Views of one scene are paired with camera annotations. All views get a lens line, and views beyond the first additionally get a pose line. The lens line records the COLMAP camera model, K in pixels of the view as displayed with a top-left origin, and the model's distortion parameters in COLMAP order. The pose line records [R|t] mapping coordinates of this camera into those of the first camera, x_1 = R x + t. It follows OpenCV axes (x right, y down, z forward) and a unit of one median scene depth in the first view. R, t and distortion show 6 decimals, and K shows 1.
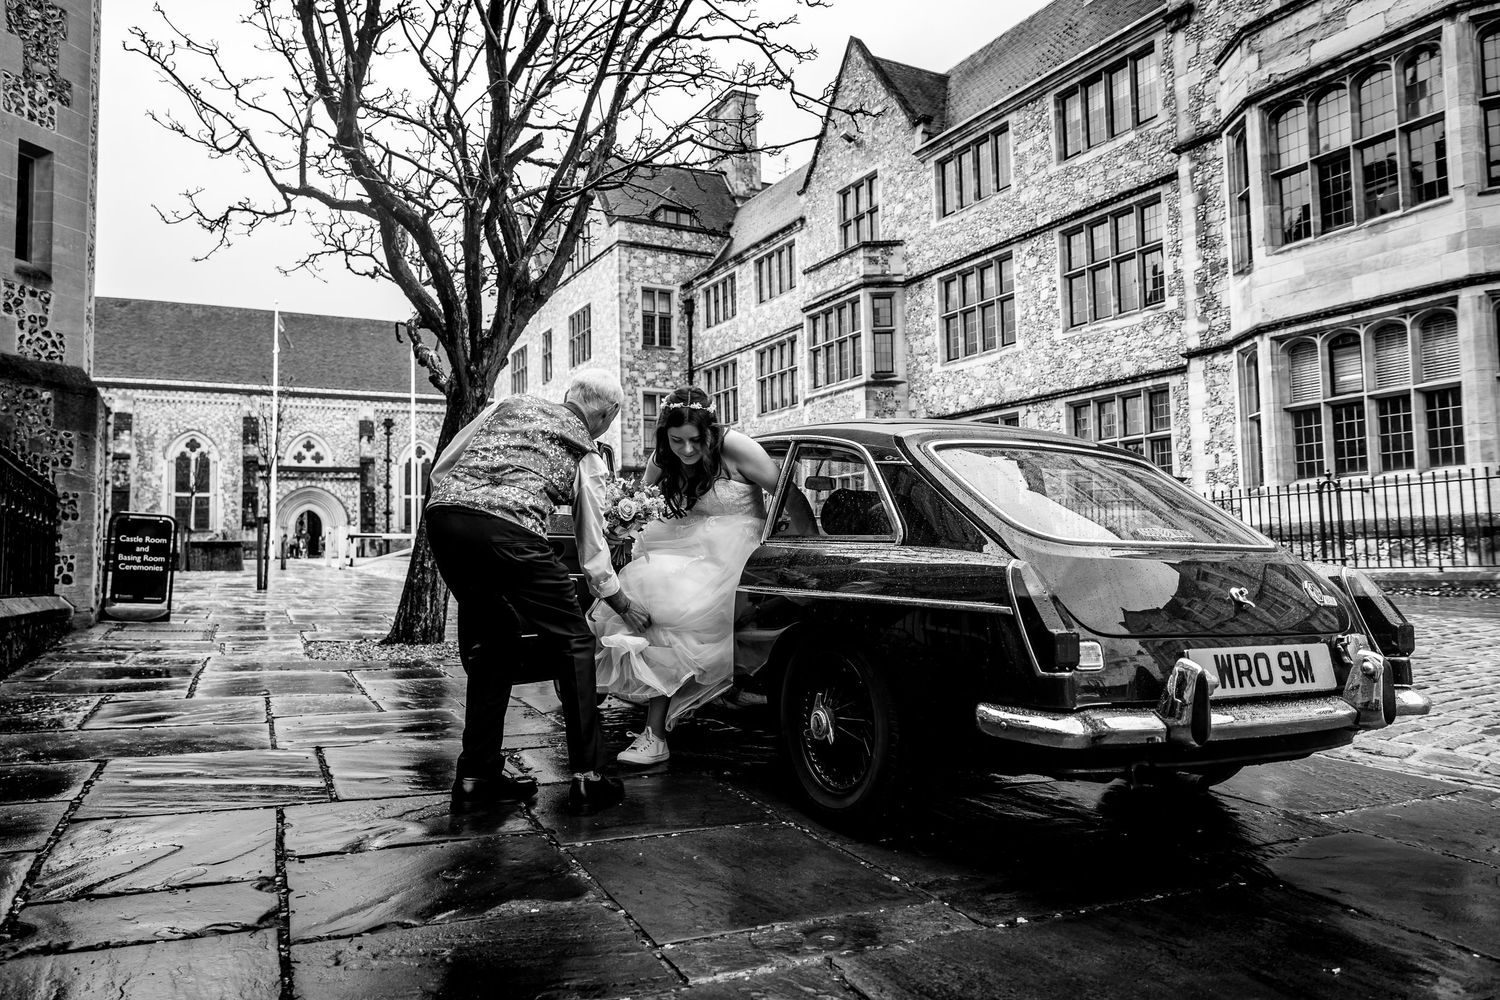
lens RADIAL K [[1117.4, 0, 750.0], [0, 1117.4, 500.0], [0, 0, 1]] dist [0.000007, -0.002129]
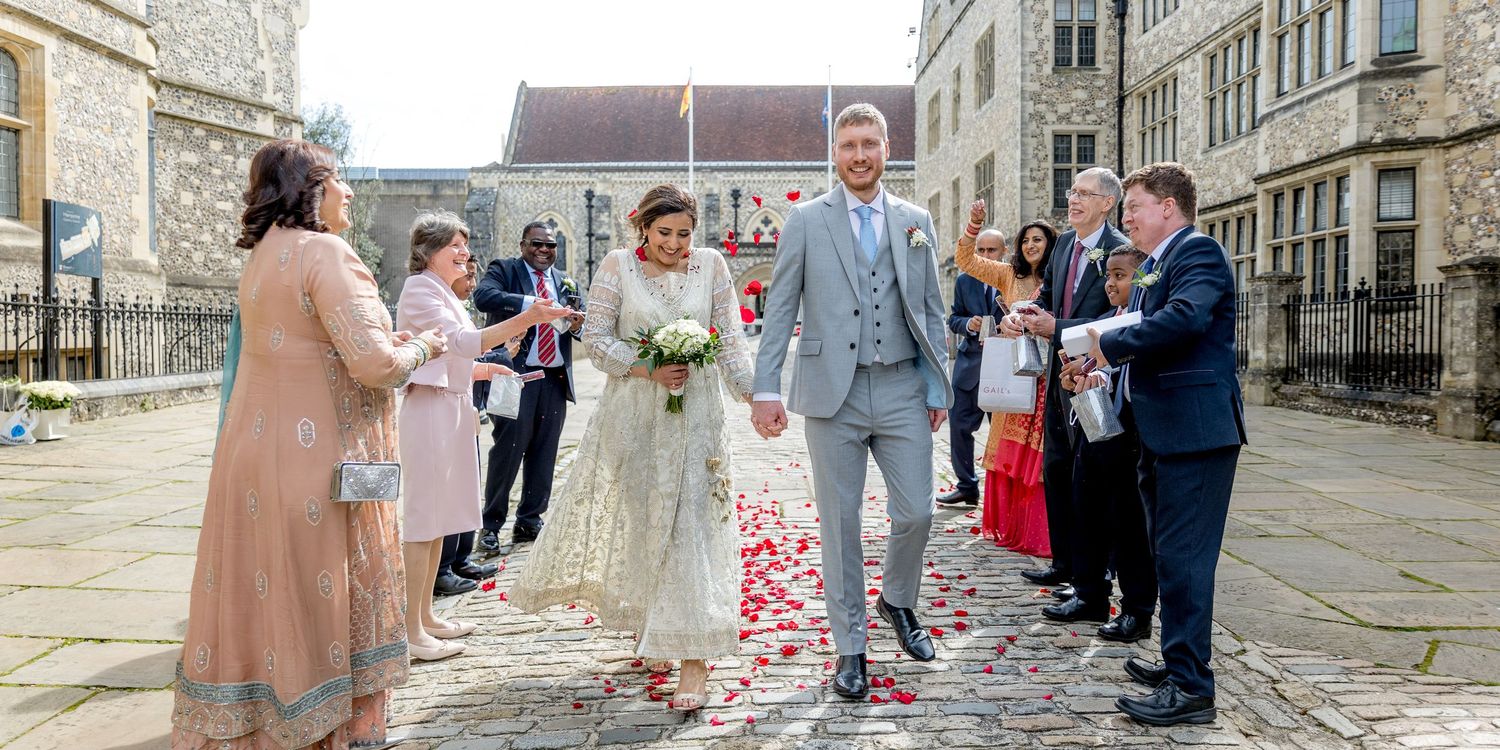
lens RADIAL K [[1087.7, 0, 750.0], [0, 1087.7, 375.0], [0, 0, 1]] dist [0.014340, -0.000968]
pose [[0.887269, 0.029452, -0.460311, 0.082108], [0.015052, 0.995579, 0.092714, -0.006067], [0.461006, -0.089191, 0.882903, 0.309886]]
